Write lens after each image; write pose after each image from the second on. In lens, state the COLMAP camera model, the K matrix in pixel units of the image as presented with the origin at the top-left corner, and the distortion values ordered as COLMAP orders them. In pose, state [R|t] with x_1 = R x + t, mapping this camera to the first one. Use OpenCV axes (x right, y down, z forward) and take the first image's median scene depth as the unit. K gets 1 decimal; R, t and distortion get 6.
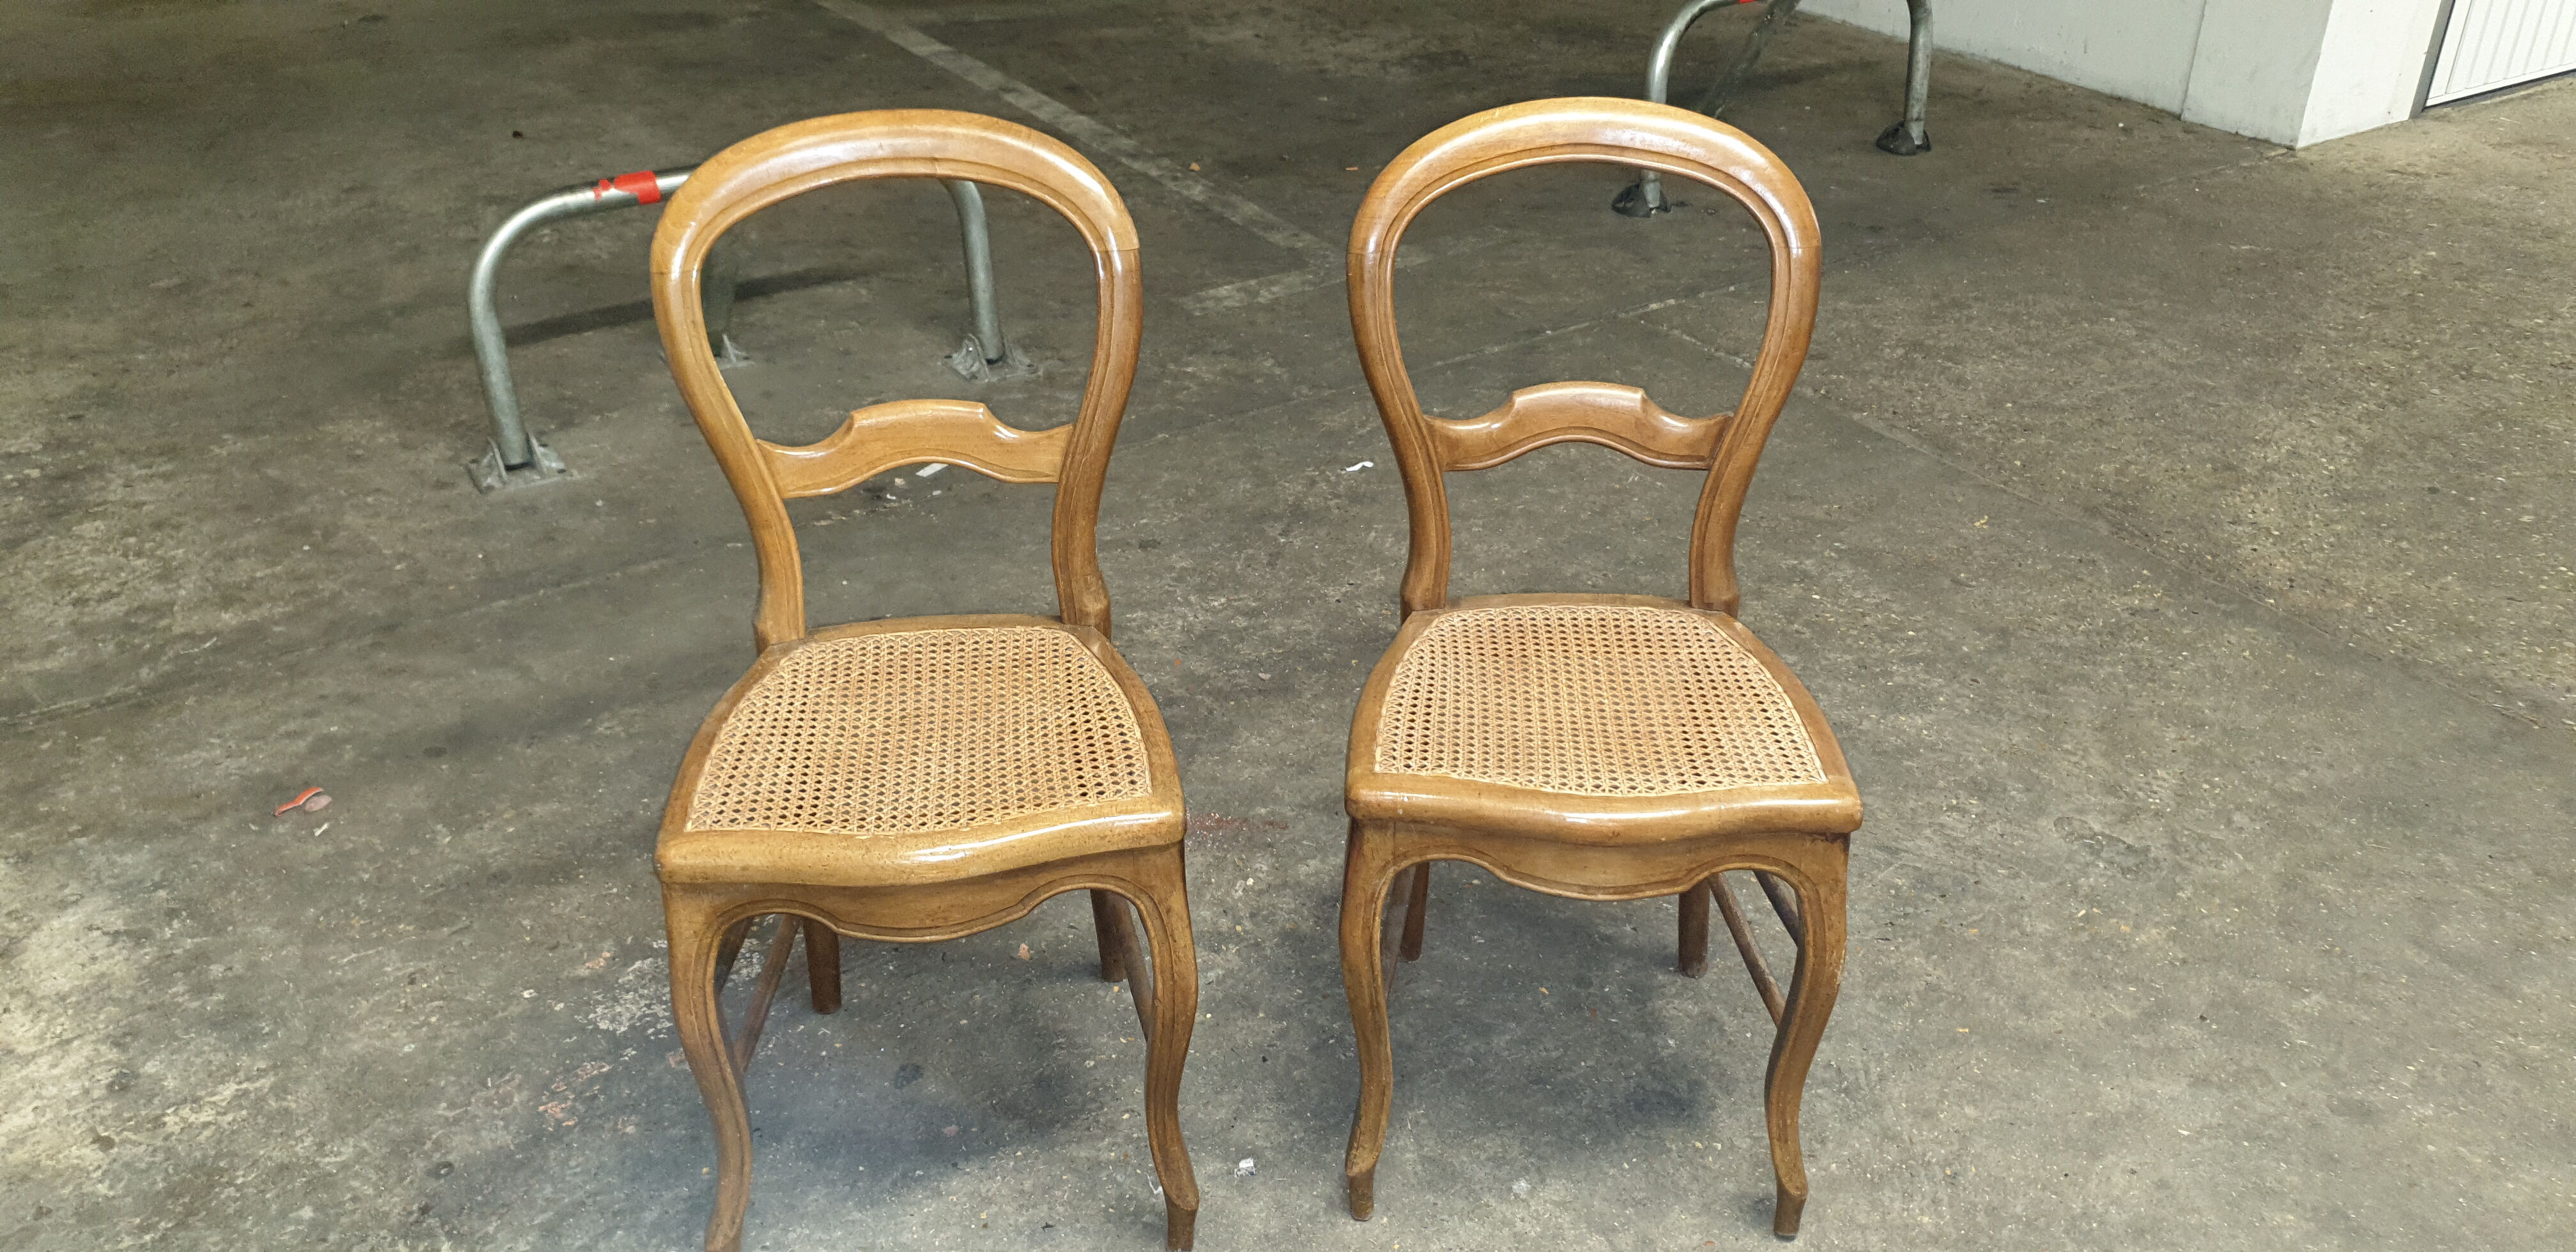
lens RADIAL K [[2035.6, 0, 1288.0], [0, 2035.6, 626.0], [0, 0, 1]] dist [0.174593, -0.447470]
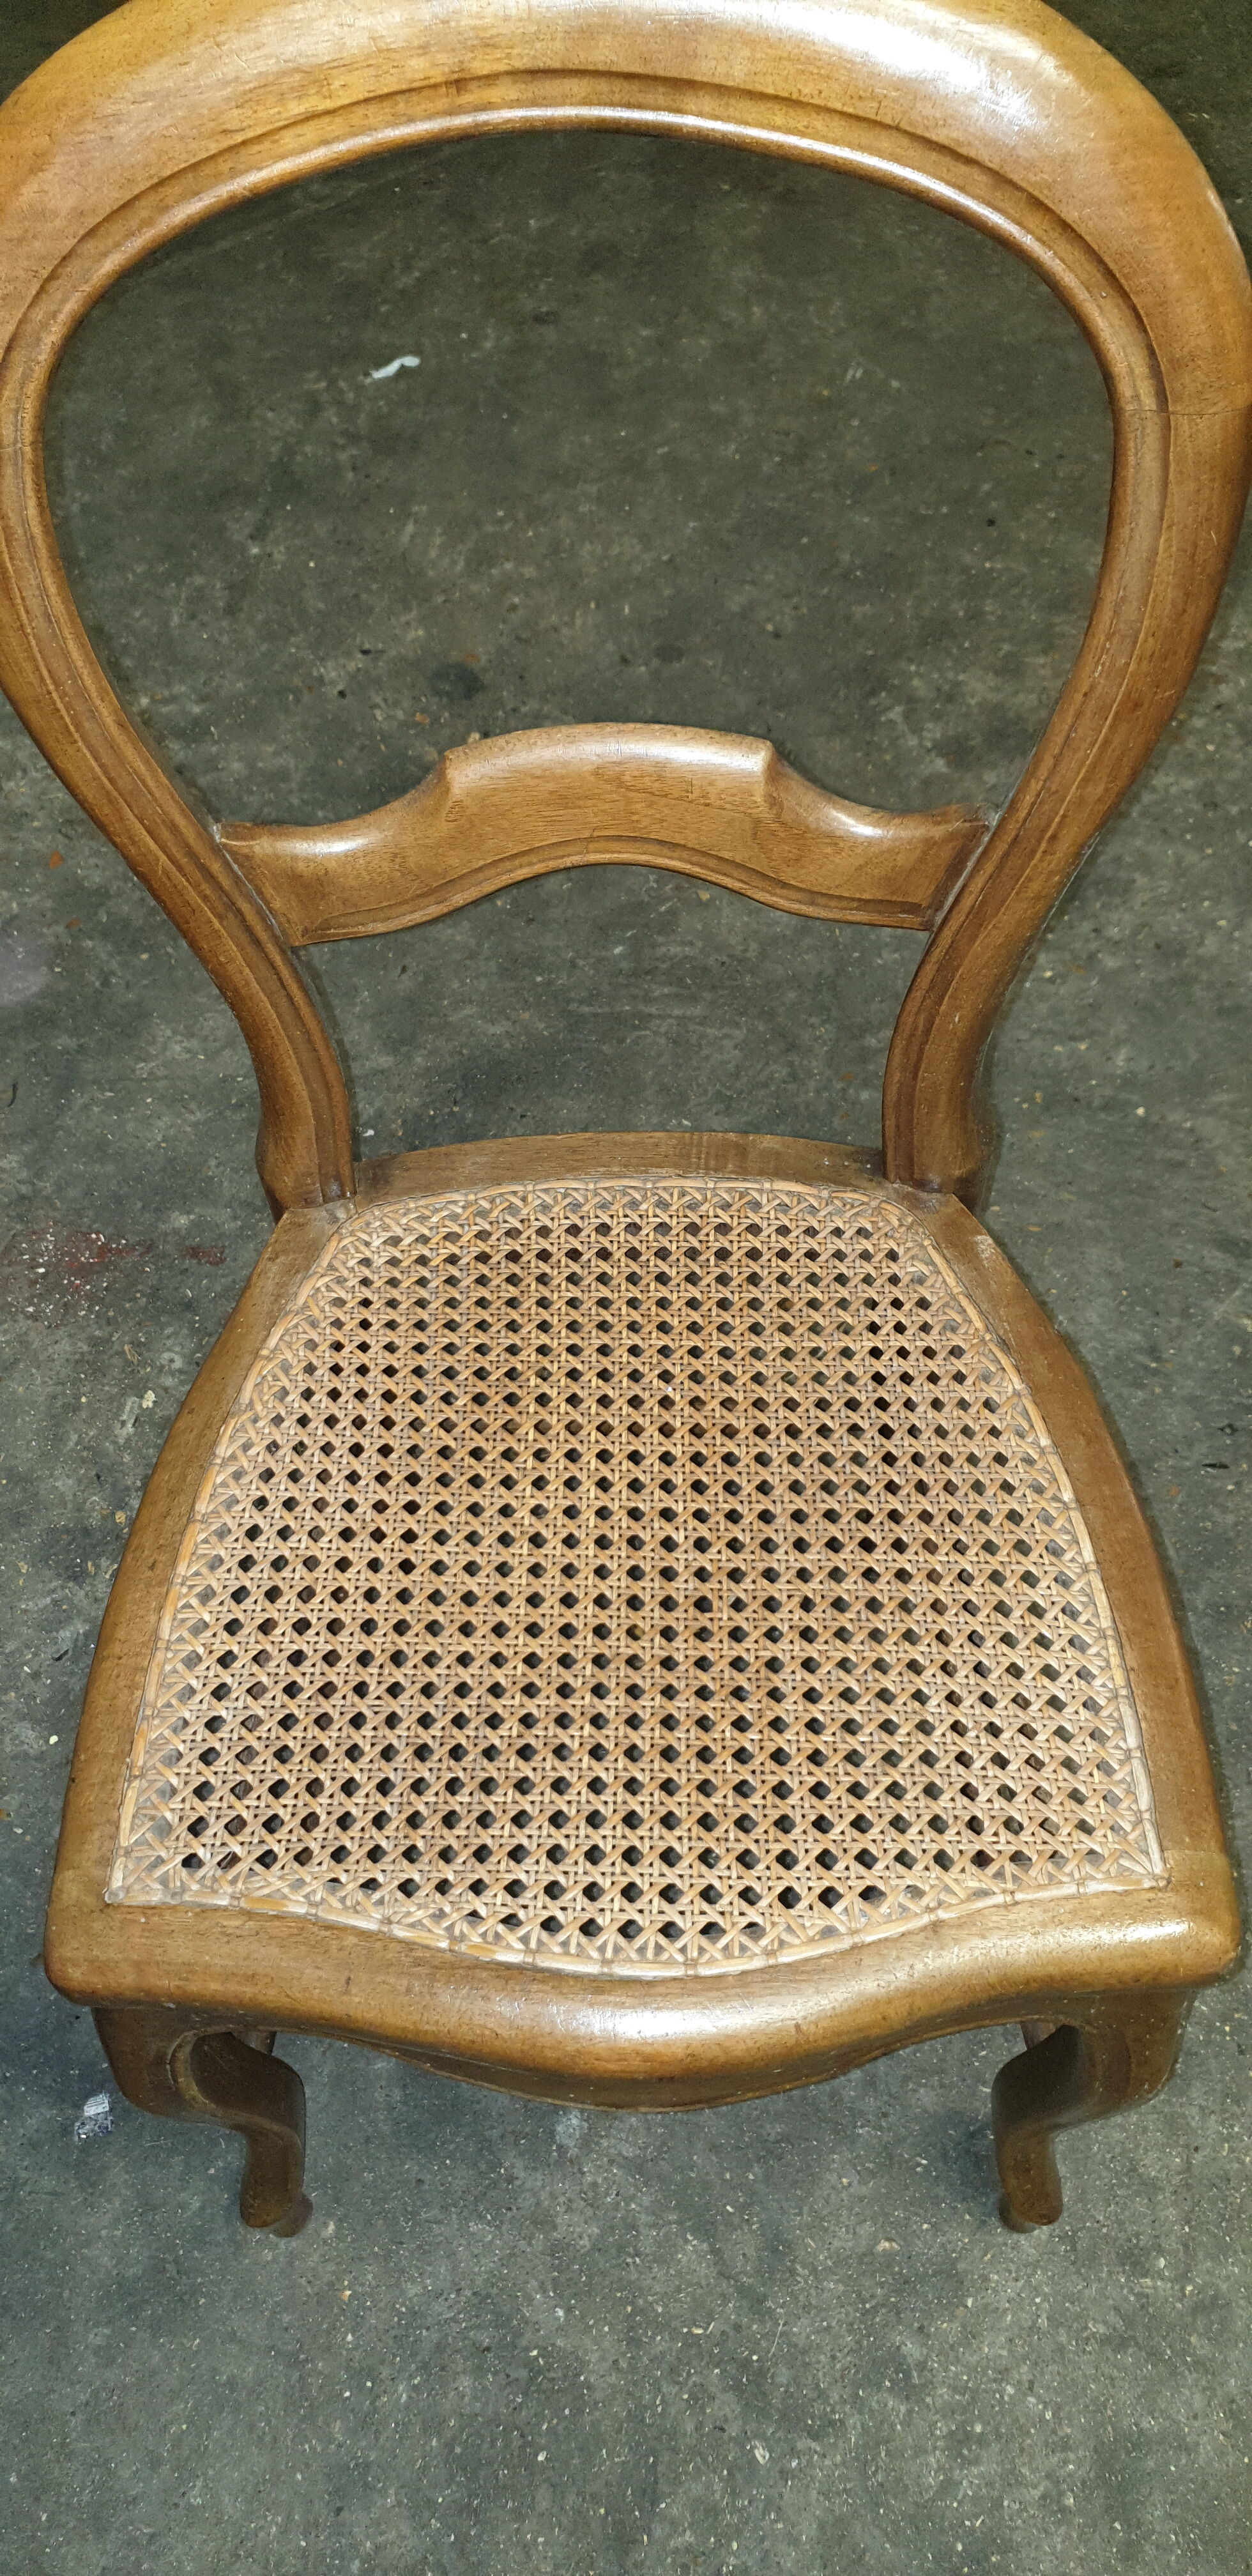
lens RADIAL K [[2035.6, 0, 626.0], [0, 2035.6, 1288.0], [0, 0, 1]] dist [0.174593, -0.447470]
pose [[0.998274, -0.055164, 0.020154, 0.123924], [0.039519, 0.884794, 0.464304, -0.194899], [-0.043445, -0.462706, 0.885446, 0.567986]]
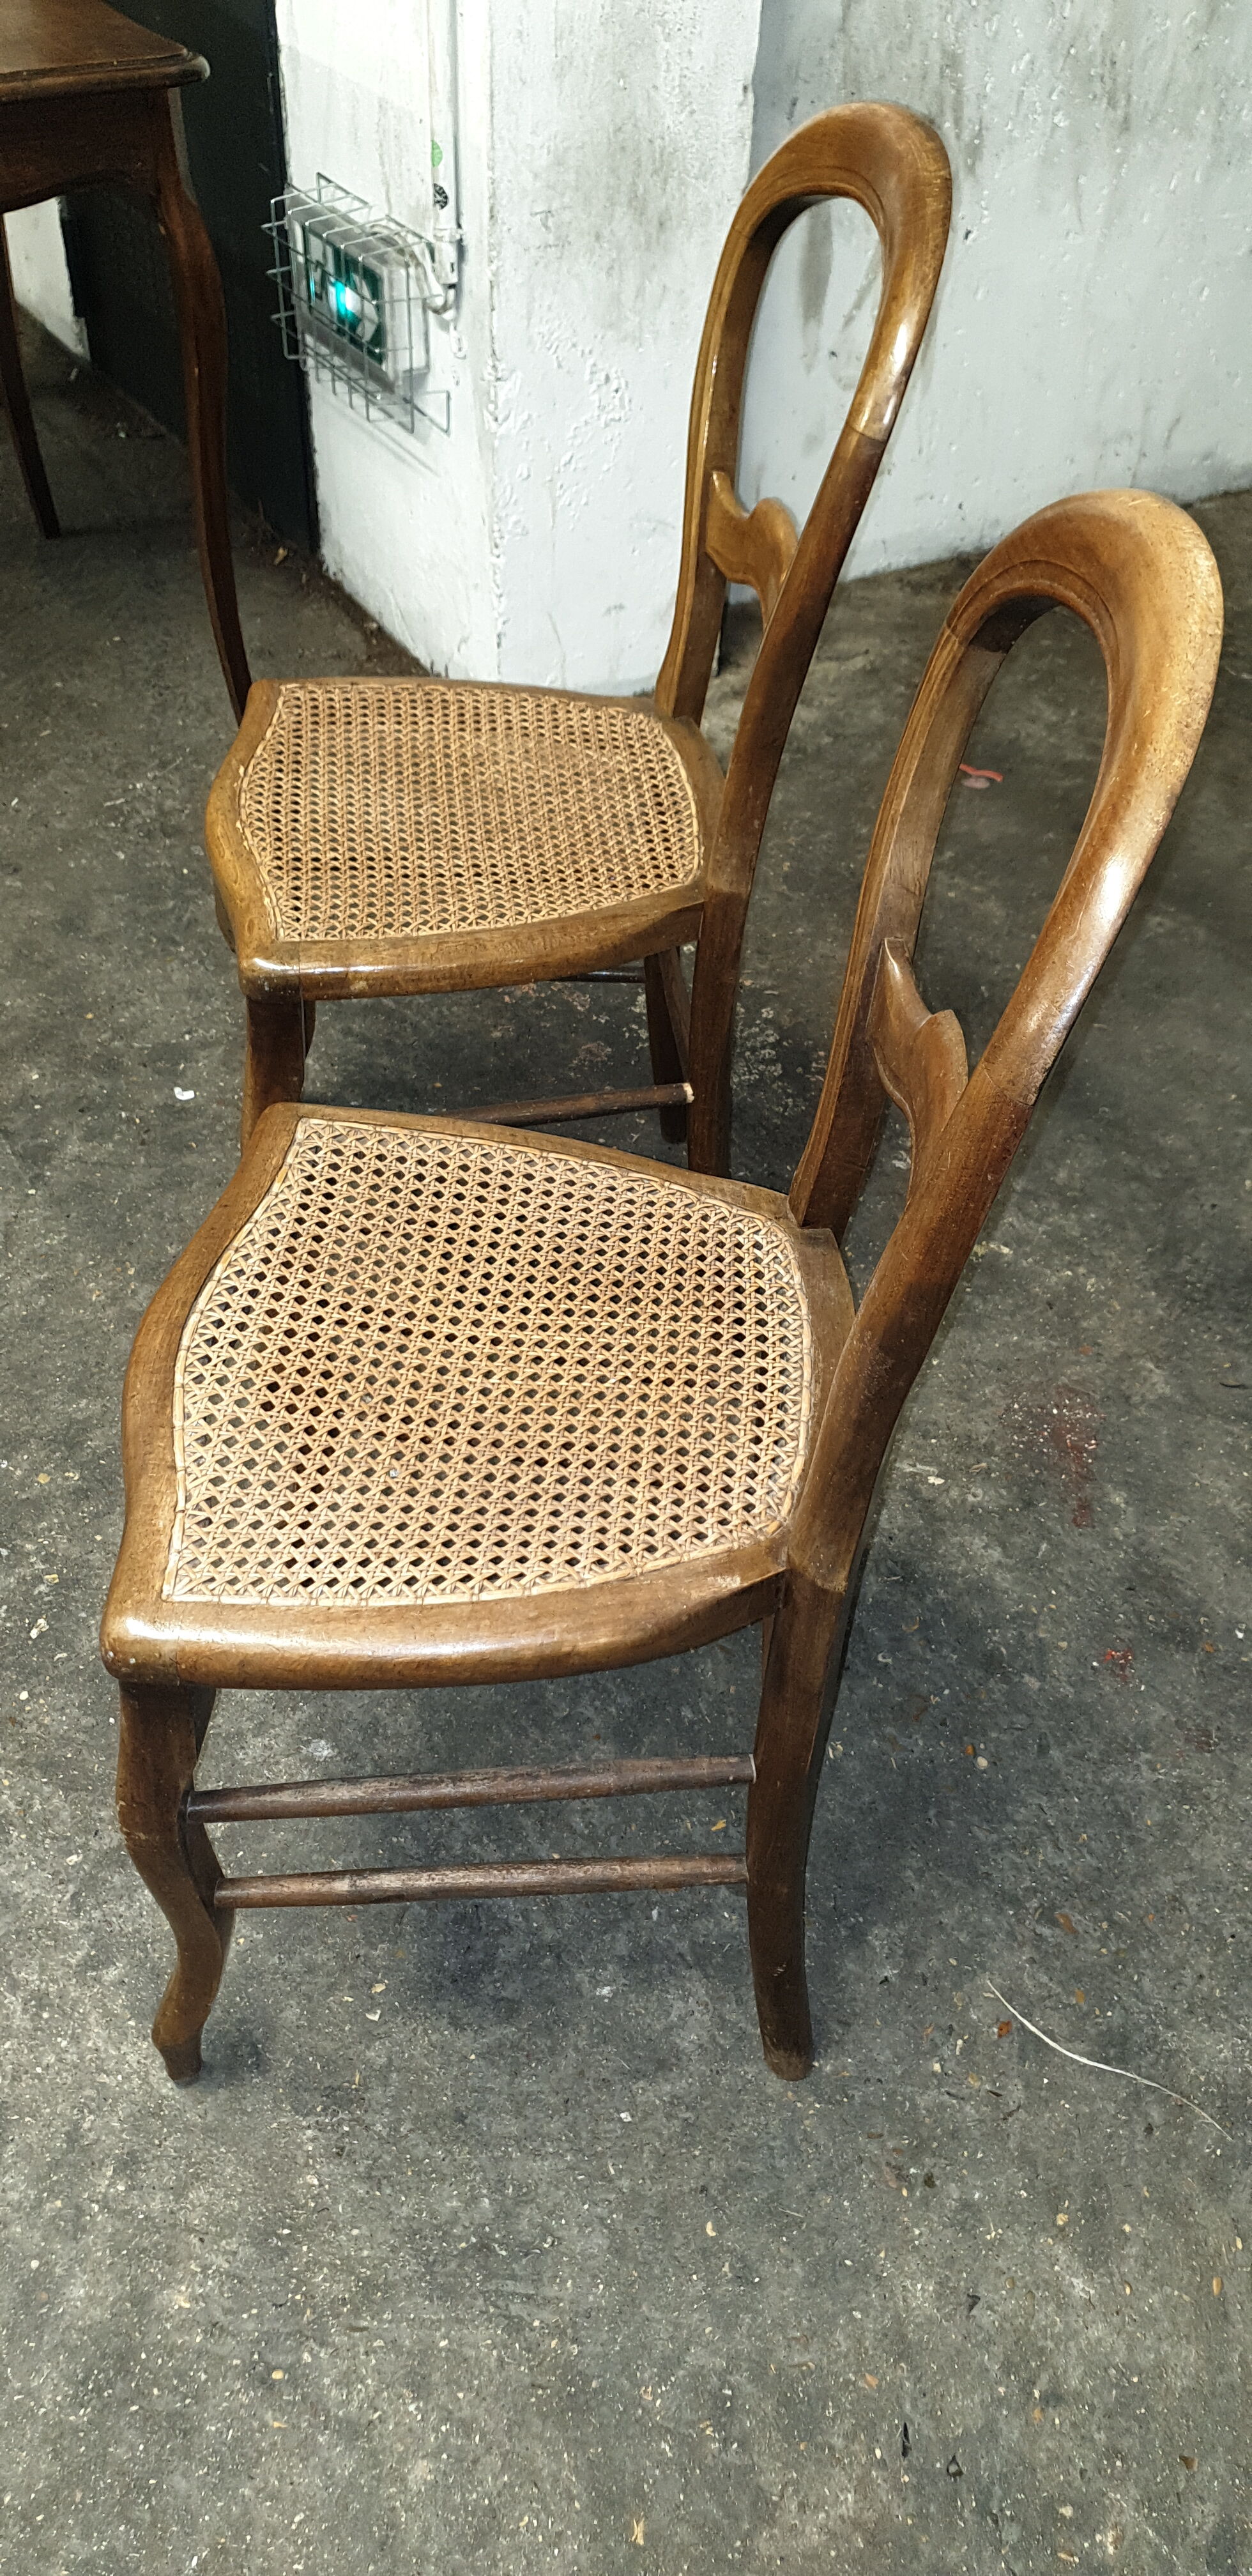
lens RADIAL K [[1959.0, 0, 566.4], [0, 1959.0, 1282.1], [0, 0, 1]] dist [0.200447, -0.240012]
pose [[-0.025263, 0.699287, -0.714395, 0.496666], [-0.512017, 0.604723, 0.610040, -0.314056], [0.858604, 0.381193, 0.342770, 0.723532]]
